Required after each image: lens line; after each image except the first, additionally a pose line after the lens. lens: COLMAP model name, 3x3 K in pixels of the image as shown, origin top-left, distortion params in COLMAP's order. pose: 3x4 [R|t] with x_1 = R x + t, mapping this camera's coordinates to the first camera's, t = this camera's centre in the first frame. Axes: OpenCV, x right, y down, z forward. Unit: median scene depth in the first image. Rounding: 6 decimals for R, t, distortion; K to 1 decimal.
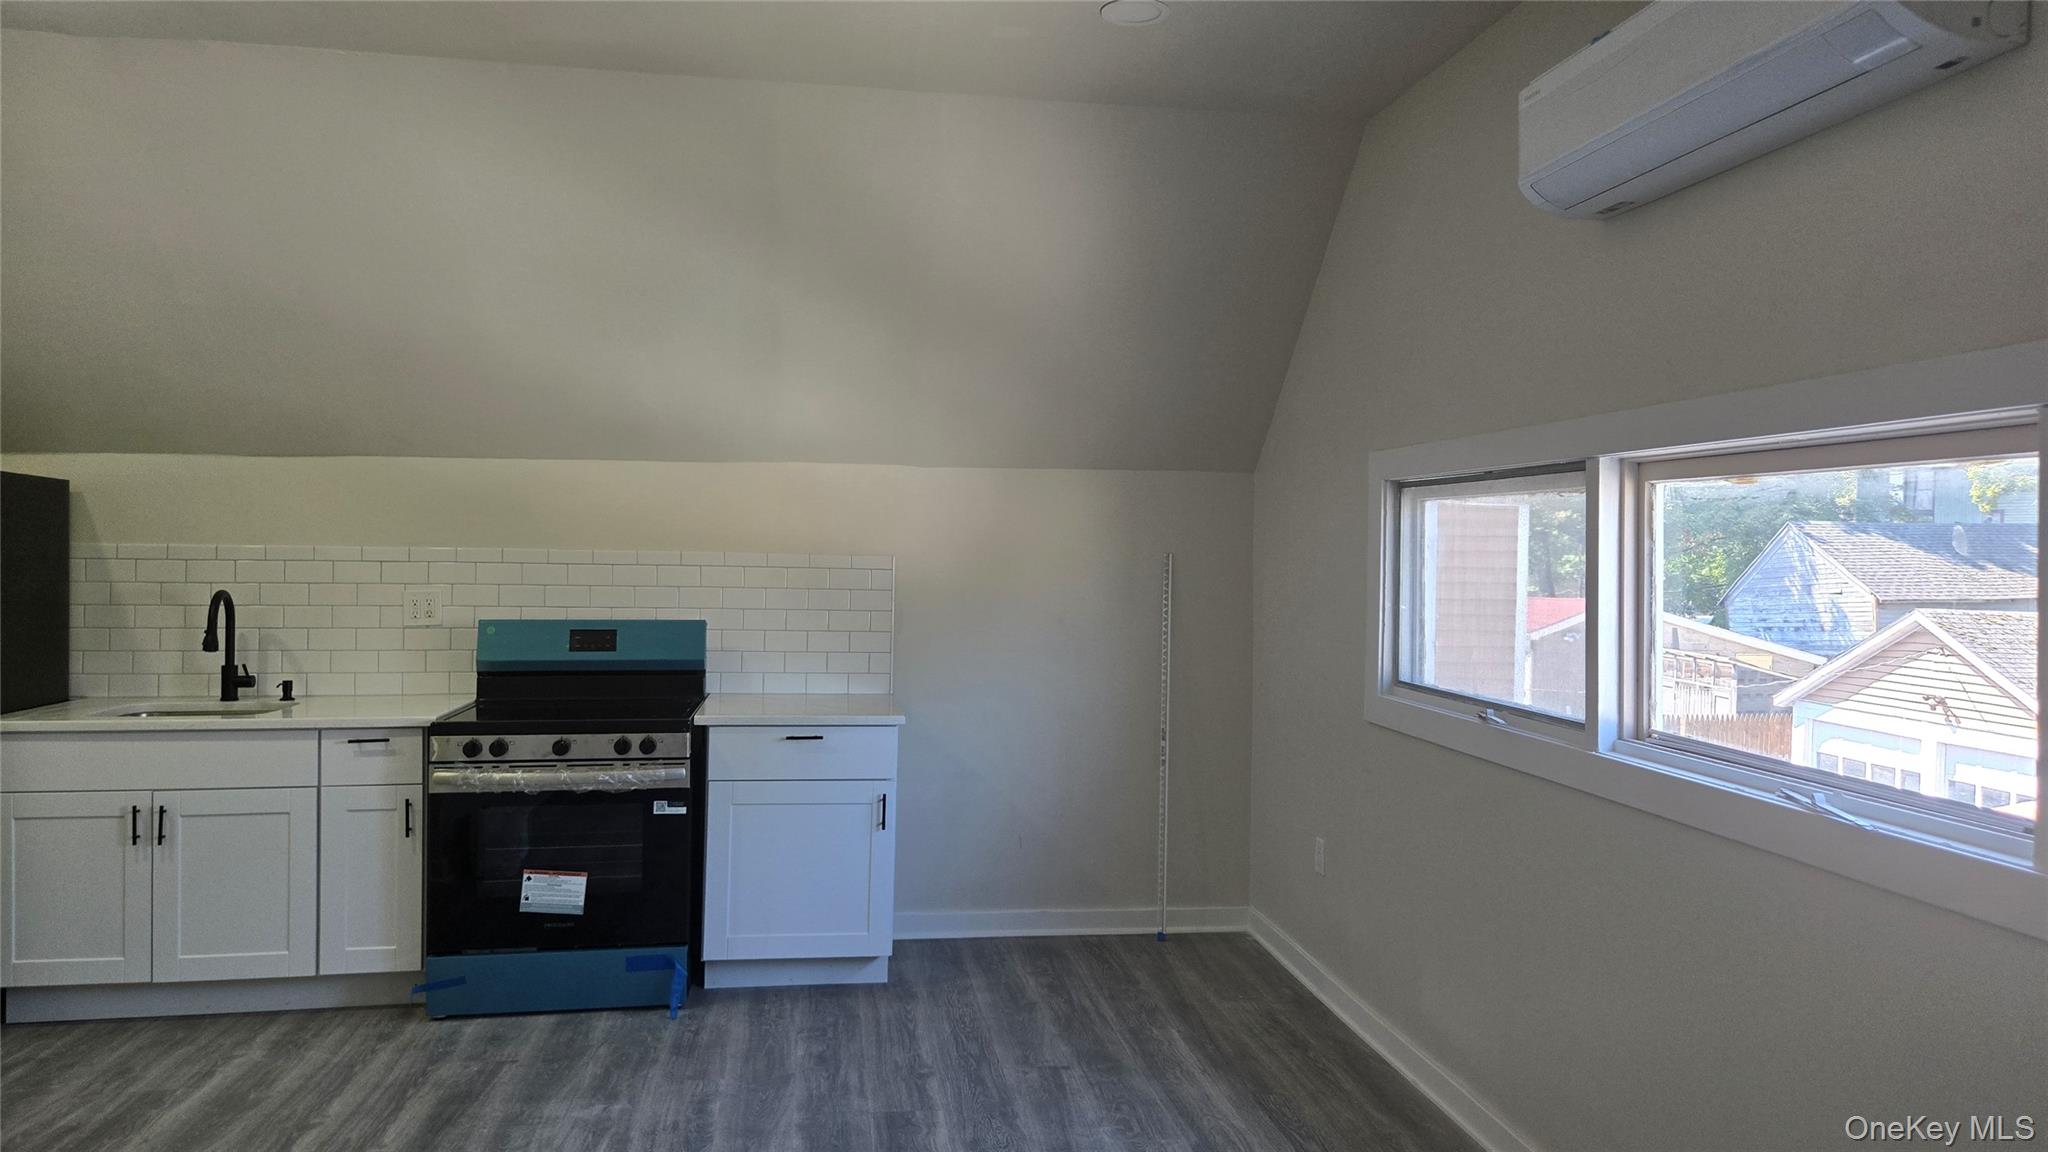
lens RADIAL K [[1356.1, 0, 1024.0], [0, 1356.1, 576.0], [0, 0, 1]] dist [0.077344, -0.062672]
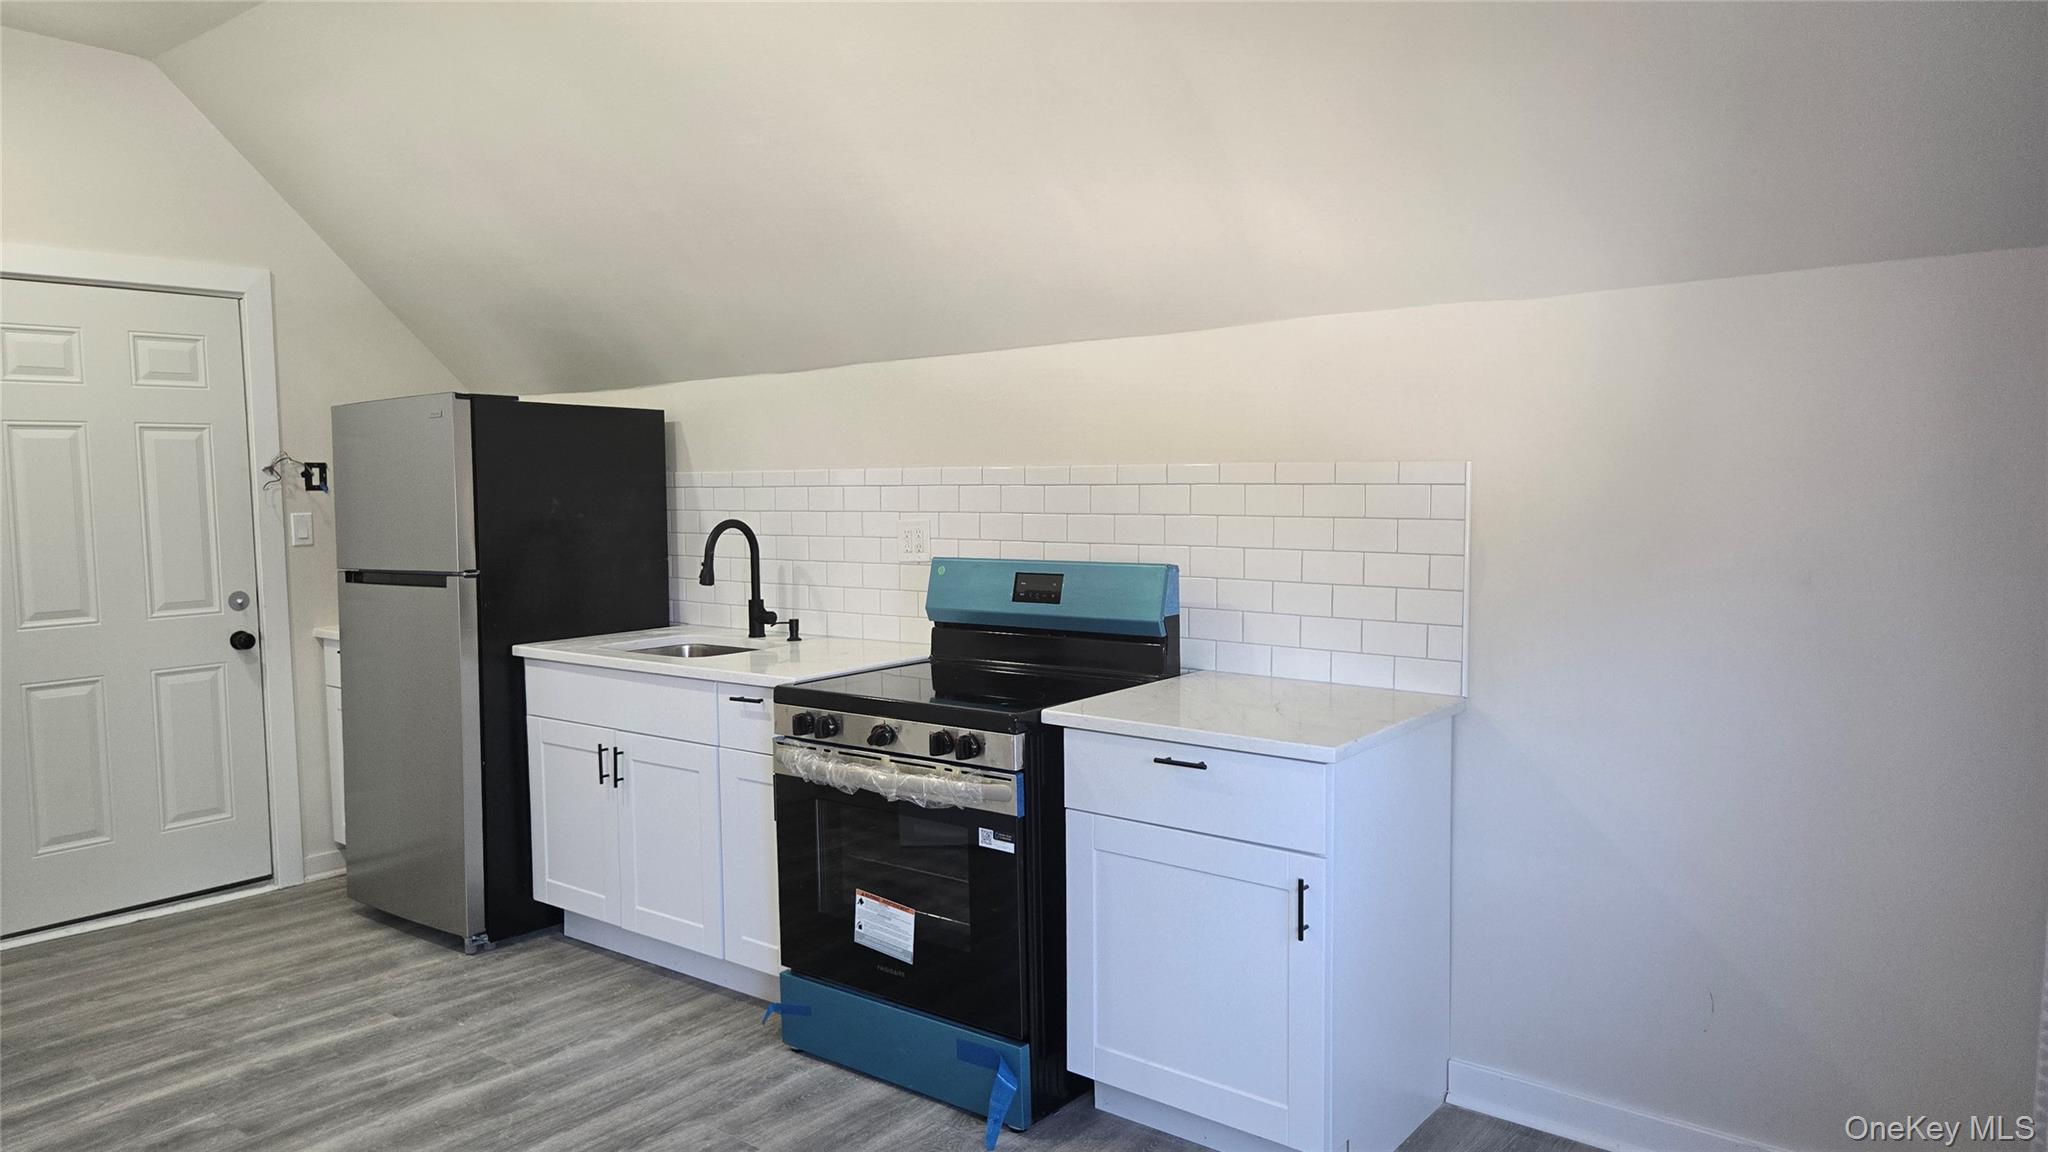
lens RADIAL K [[1356.1, 0, 1024.0], [0, 1356.1, 576.0], [0, 0, 1]] dist [0.077344, -0.062672]
pose [[0.682708, 0.032369, -0.729974, 0.243411], [0.011899, 0.998393, 0.055400, -0.000353], [0.730594, -0.046508, 0.681226, 0.552181]]
